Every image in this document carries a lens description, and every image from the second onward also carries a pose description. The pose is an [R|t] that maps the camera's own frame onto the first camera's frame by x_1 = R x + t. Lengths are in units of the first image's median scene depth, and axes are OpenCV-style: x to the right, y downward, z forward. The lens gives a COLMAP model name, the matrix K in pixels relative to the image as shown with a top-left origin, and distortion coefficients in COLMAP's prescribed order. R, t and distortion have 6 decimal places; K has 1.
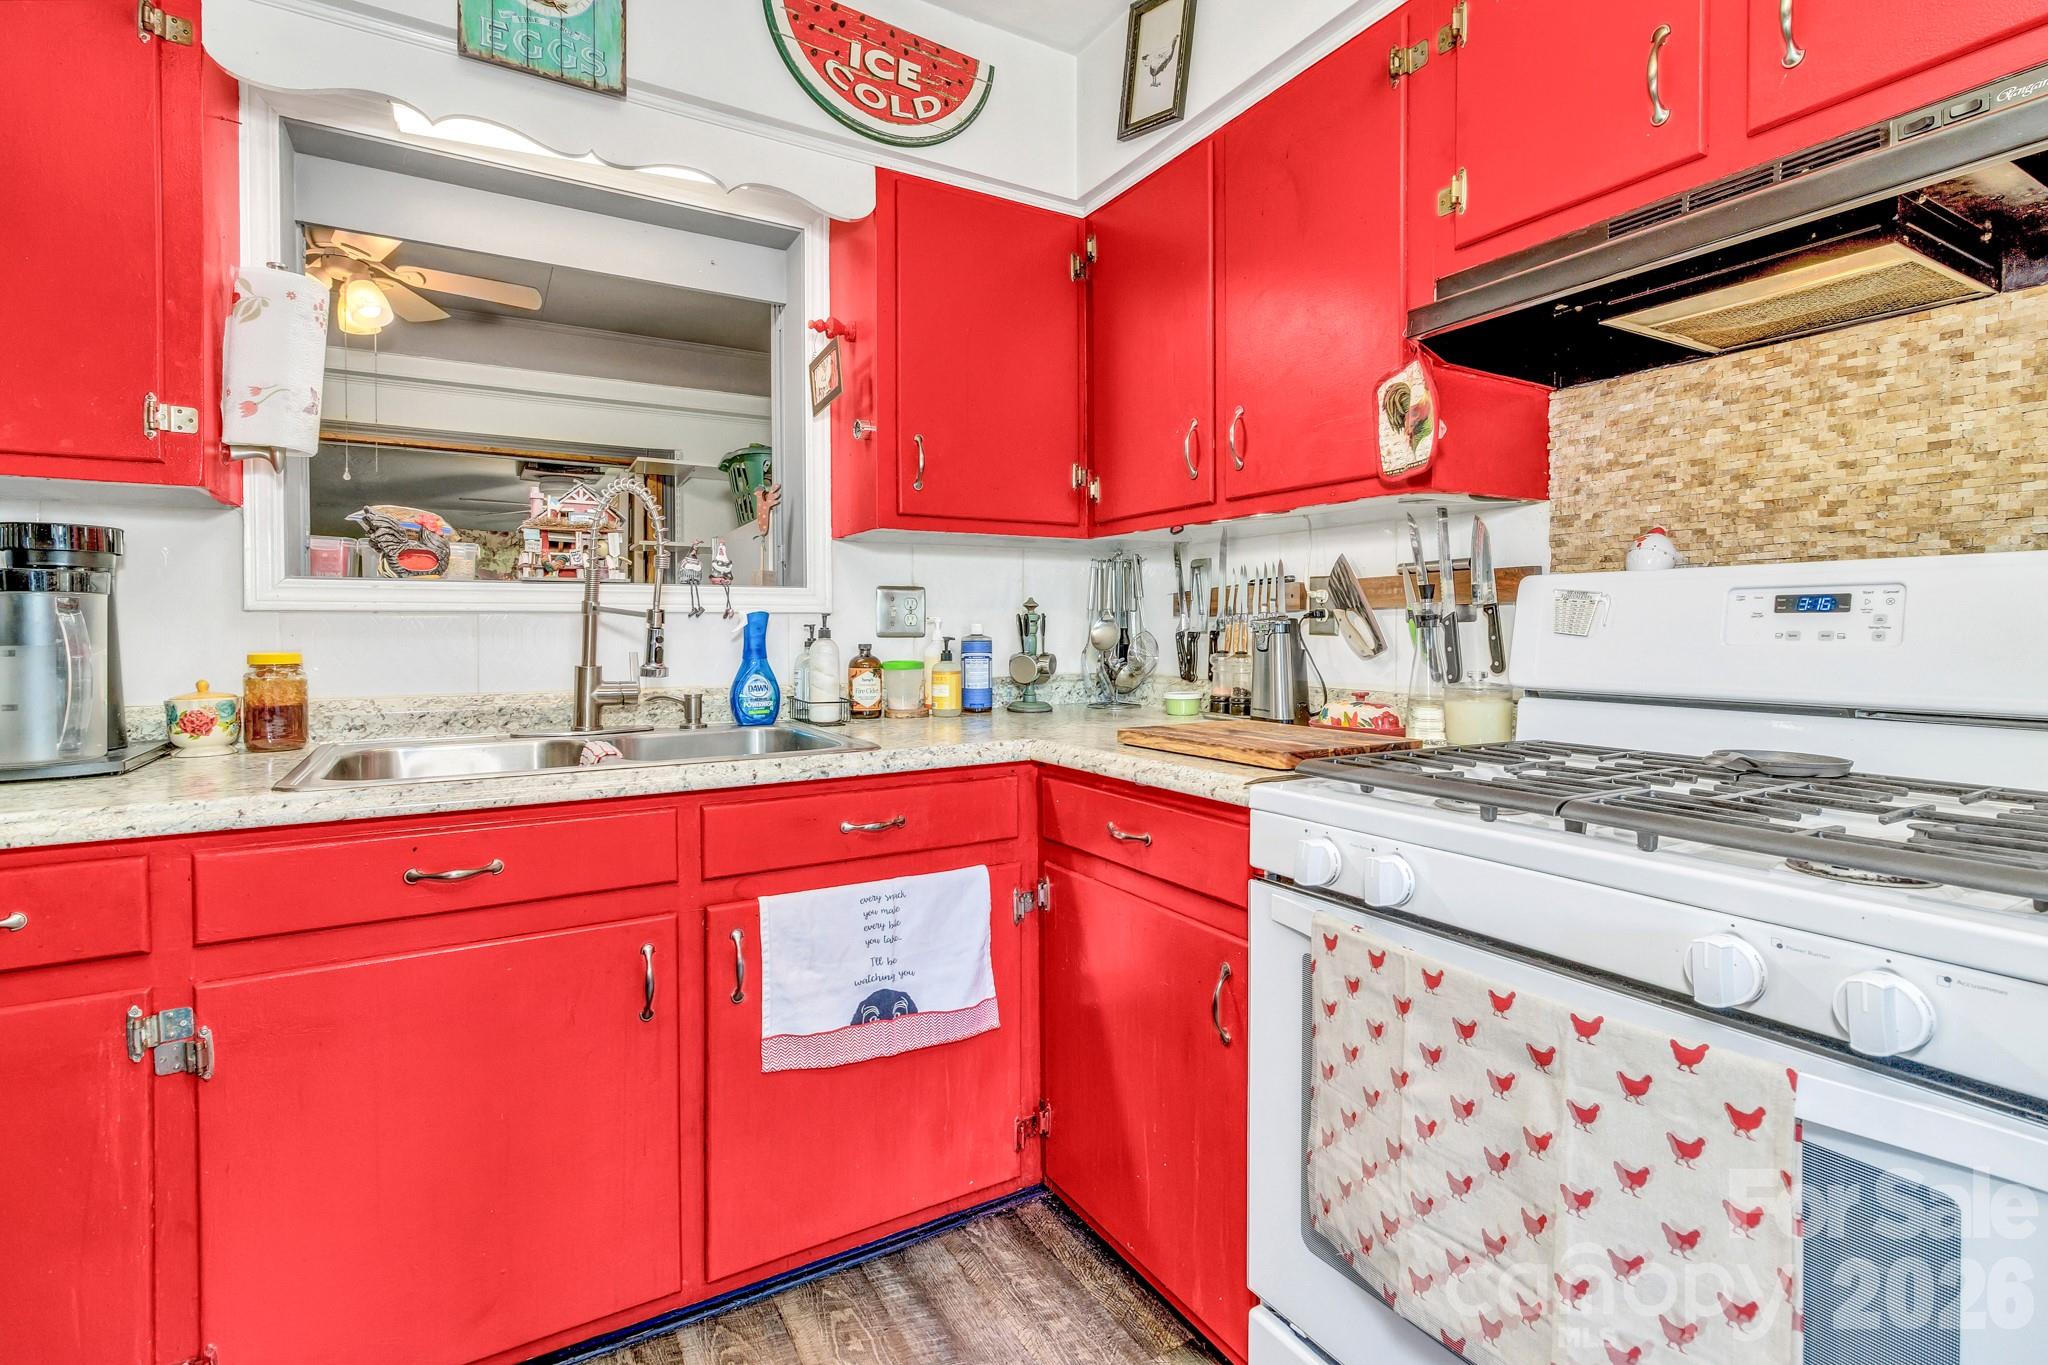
lens RADIAL K [[947.5, 0, 1027.8], [0, 947.5, 644.4], [0, 0, 1]] dist [-0.007488, 0.000433]
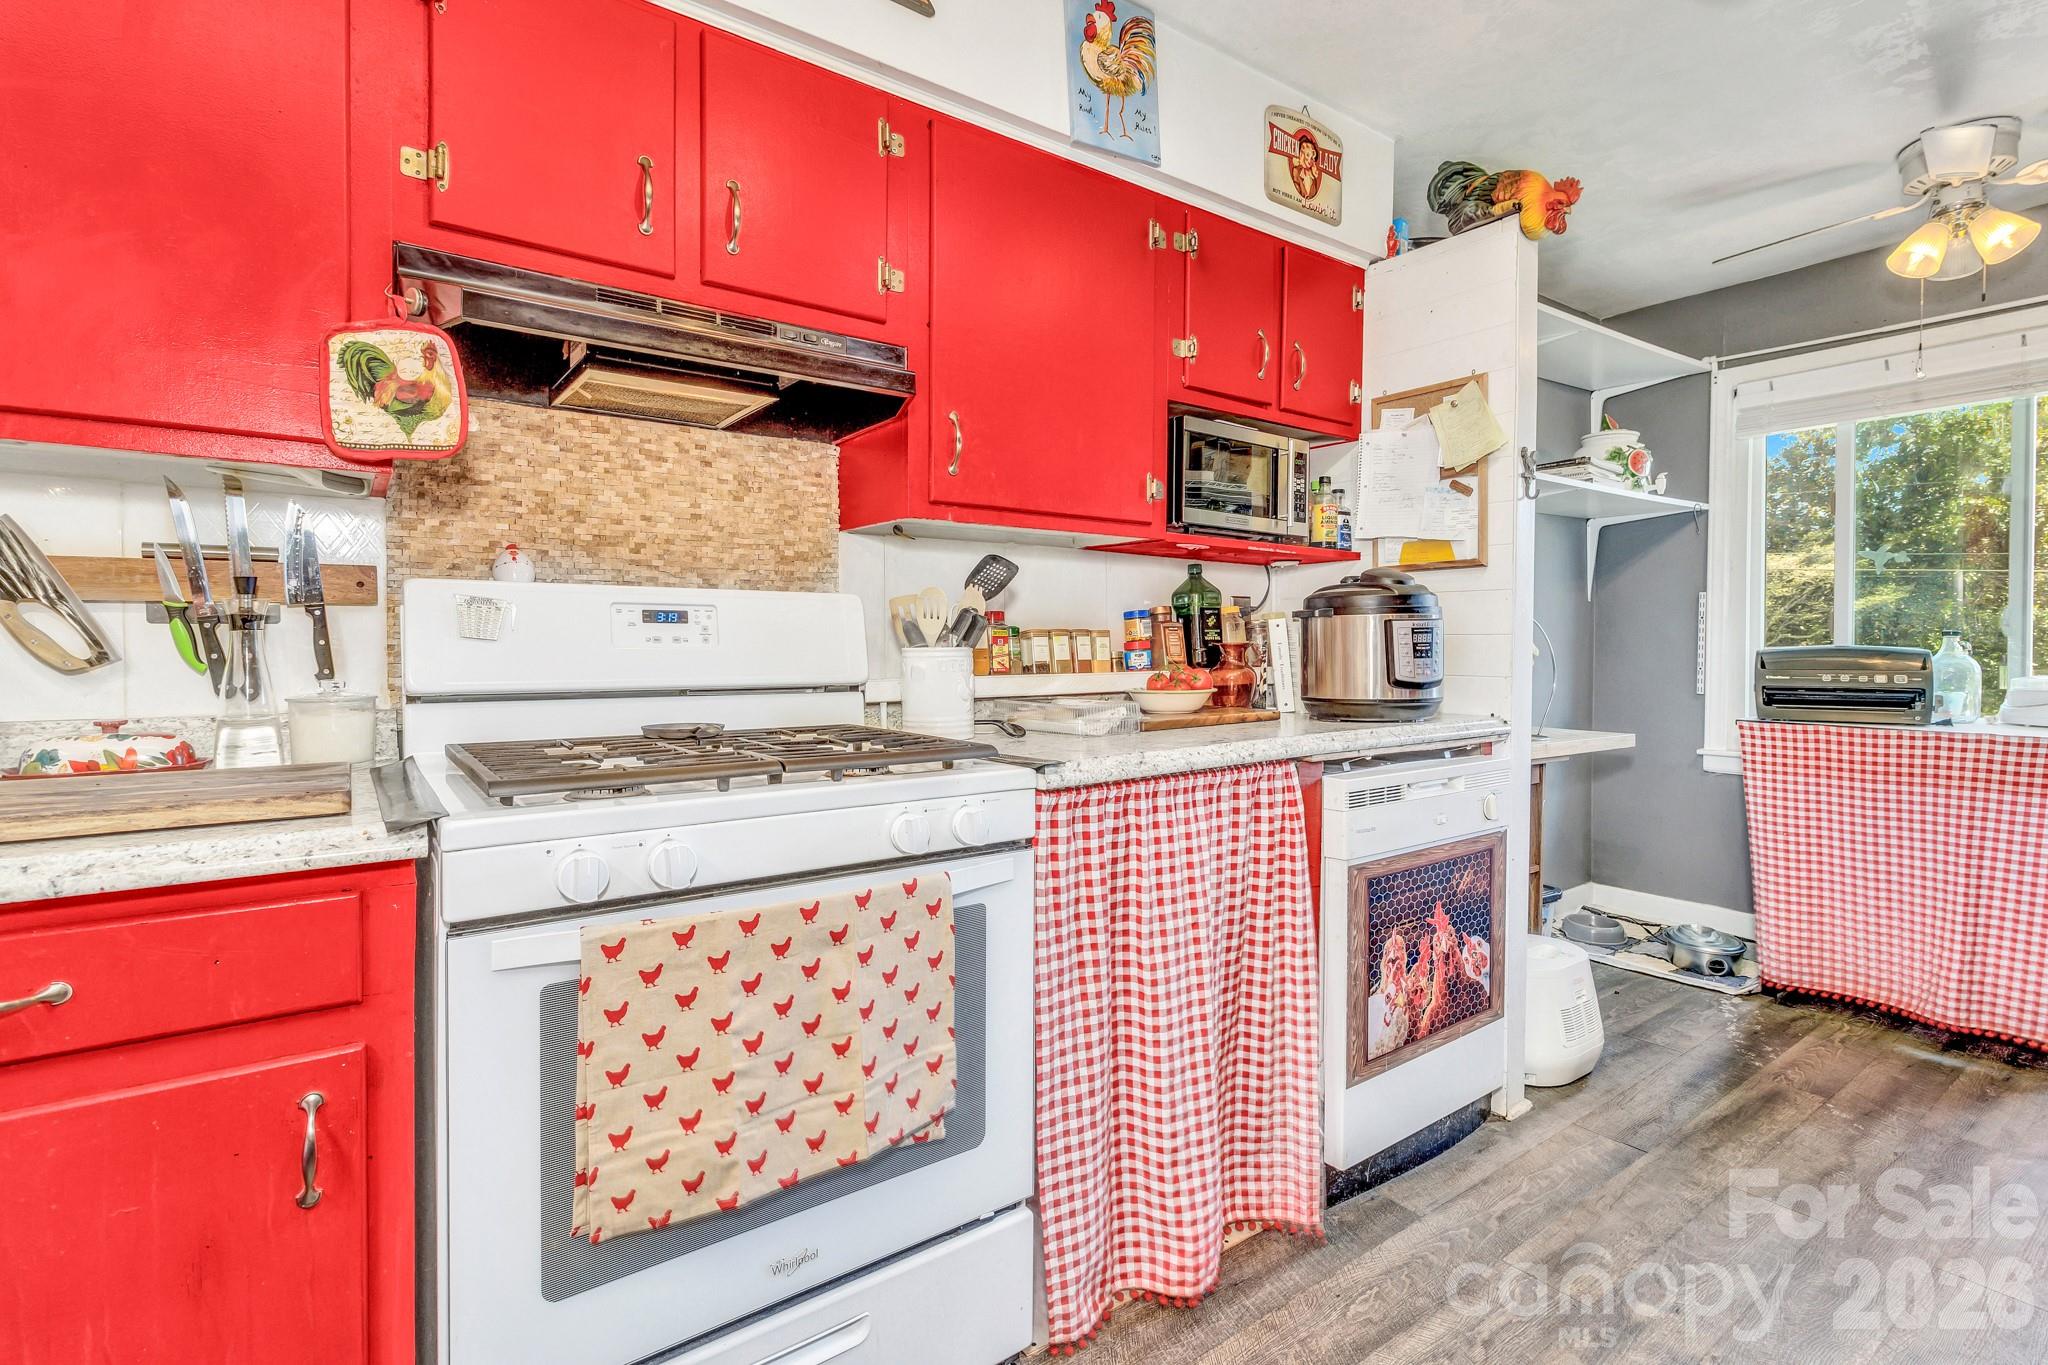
lens RADIAL K [[947.5, 0, 1035.6], [0, 947.5, 662.2], [0, 0, 1]] dist [-0.007488, 0.000433]
pose [[-0.097680, -0.021892, 0.994977, -0.571933], [0.011099, 0.999672, 0.023084, -0.002211], [-0.995156, 0.013299, -0.097405, 0.538408]]
